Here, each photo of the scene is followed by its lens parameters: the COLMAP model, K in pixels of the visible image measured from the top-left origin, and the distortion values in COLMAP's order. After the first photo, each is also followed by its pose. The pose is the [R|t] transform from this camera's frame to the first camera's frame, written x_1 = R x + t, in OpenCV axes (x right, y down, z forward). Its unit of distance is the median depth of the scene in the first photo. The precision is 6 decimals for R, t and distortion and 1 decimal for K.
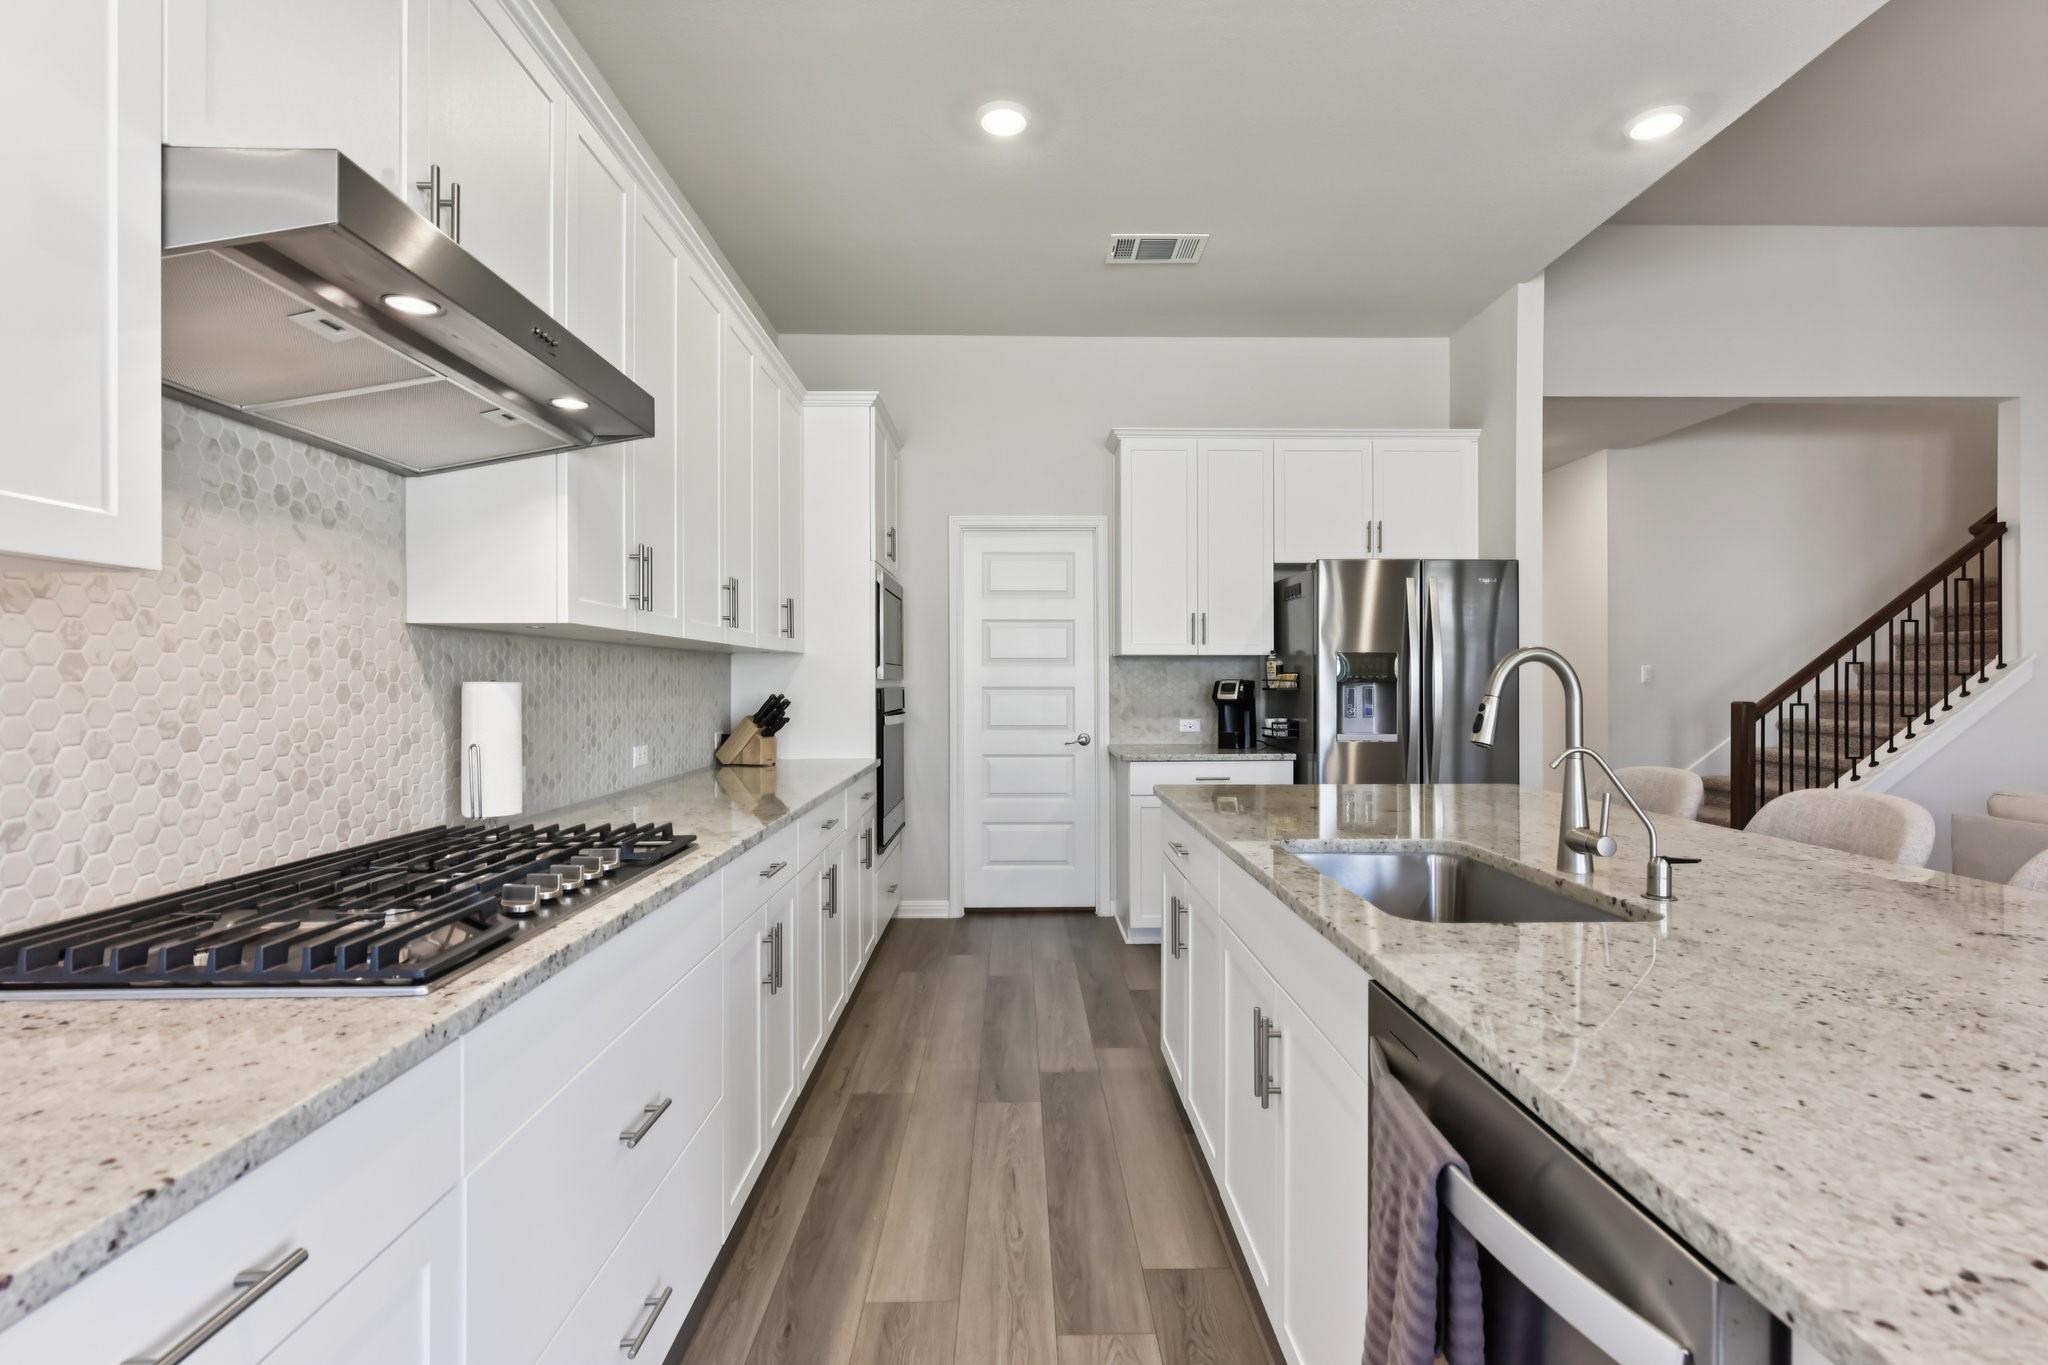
lens RADIAL K [[966.7, 0, 1018.6], [0, 966.7, 677.1], [0, 0, 1]] dist [0.004098, 0.000093]
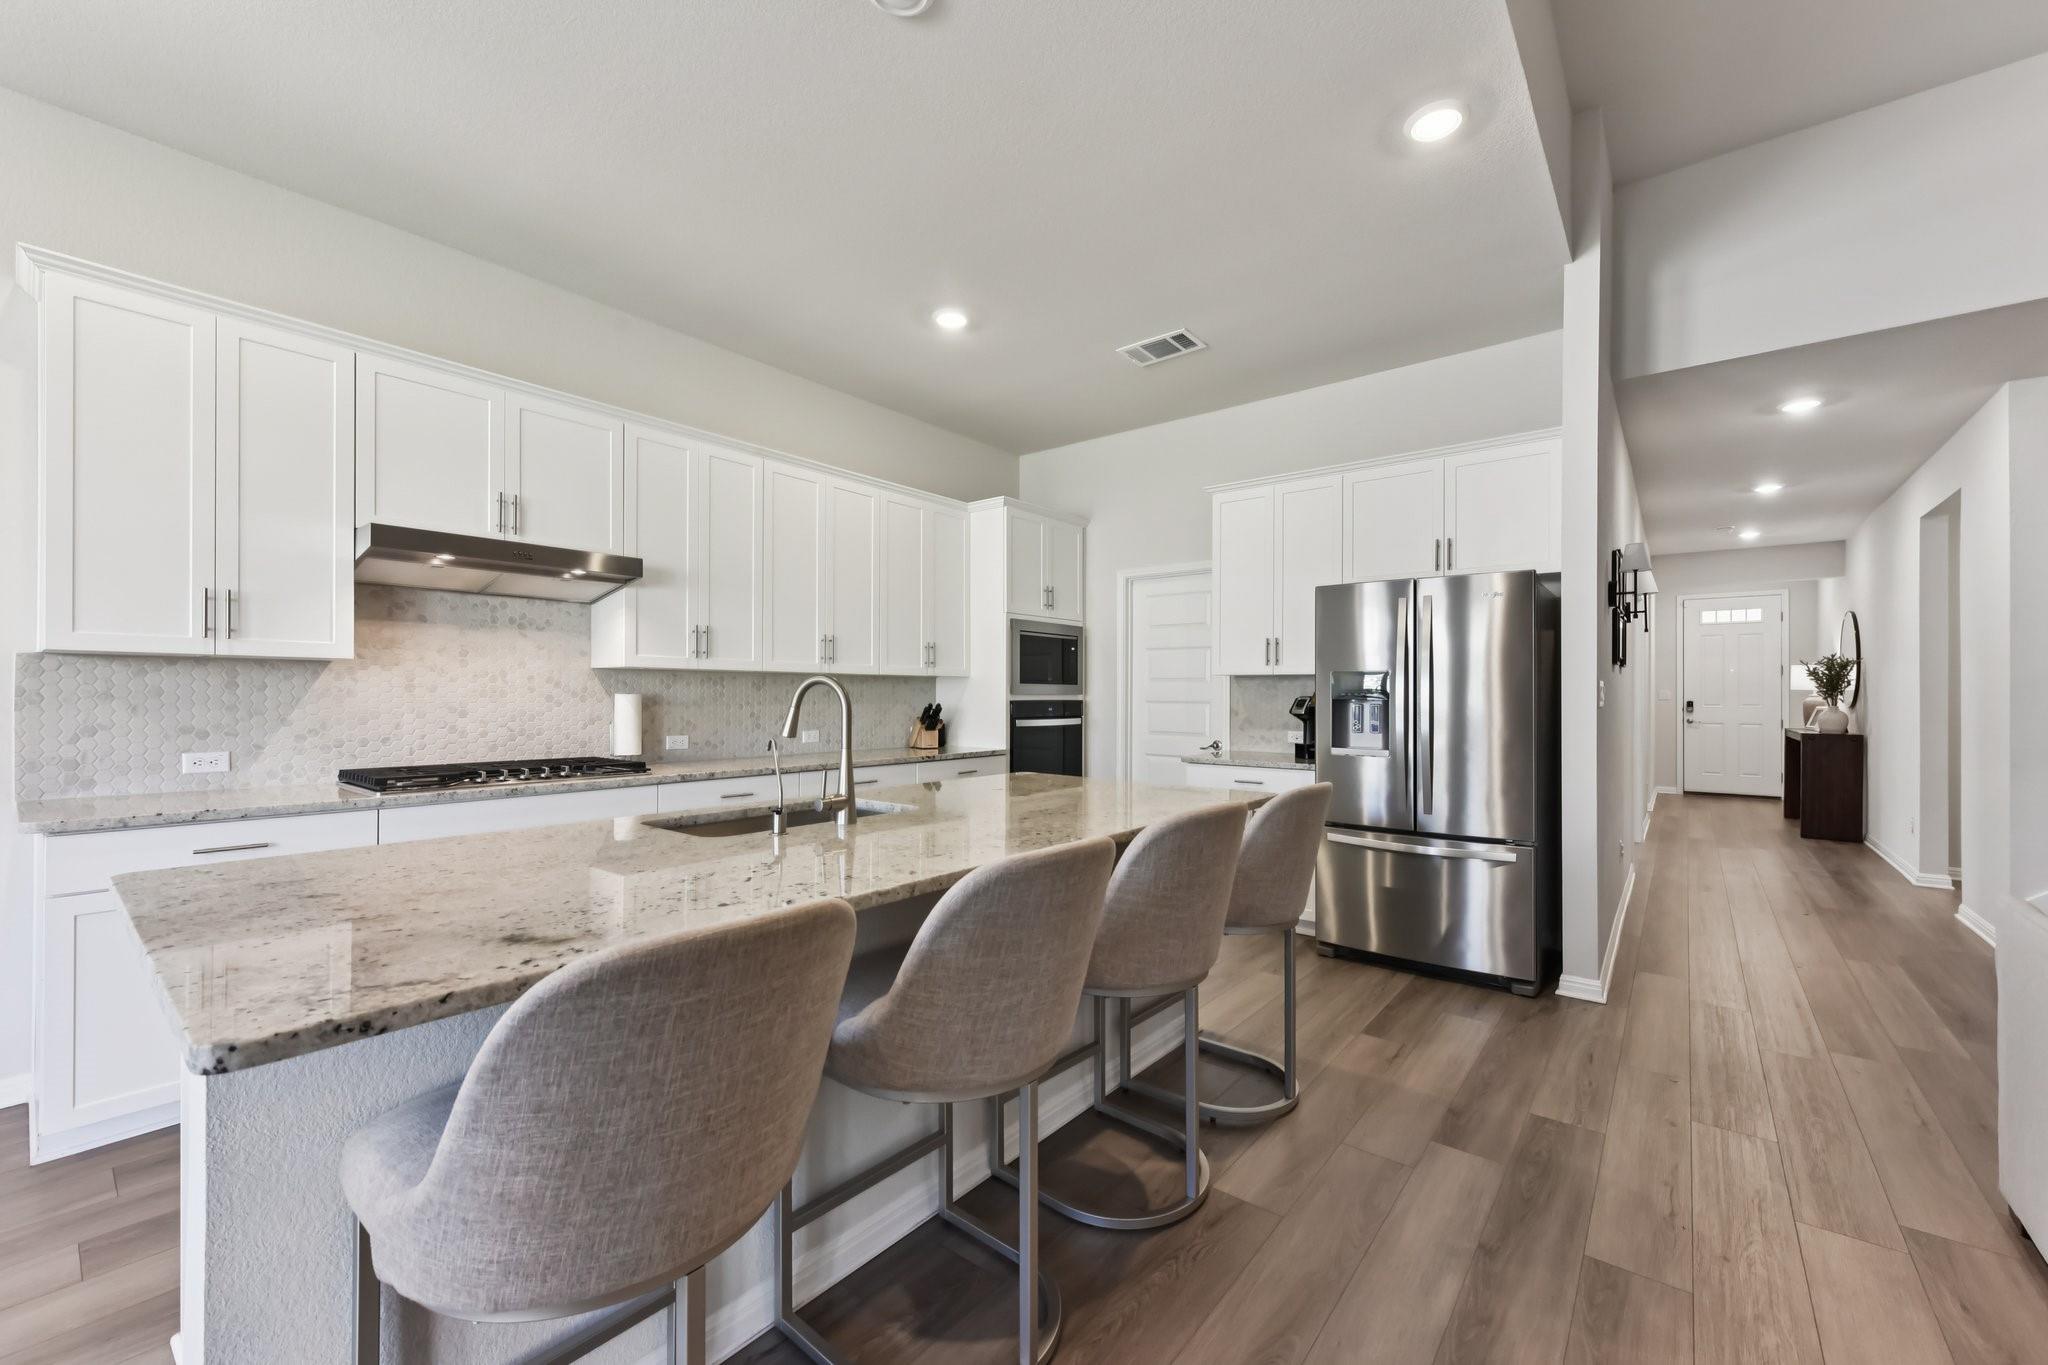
lens RADIAL K [[808.4, 0, 1021.4], [0, 808.4, 692.0], [0, 0, 1]] dist [-0.002394, -0.000896]
pose [[0.767046, 0.000525, -0.641591, 1.349135], [-0.002885, 0.999992, -0.002631, 0.002655], [0.641585, 0.003869, 0.767042, 0.185679]]
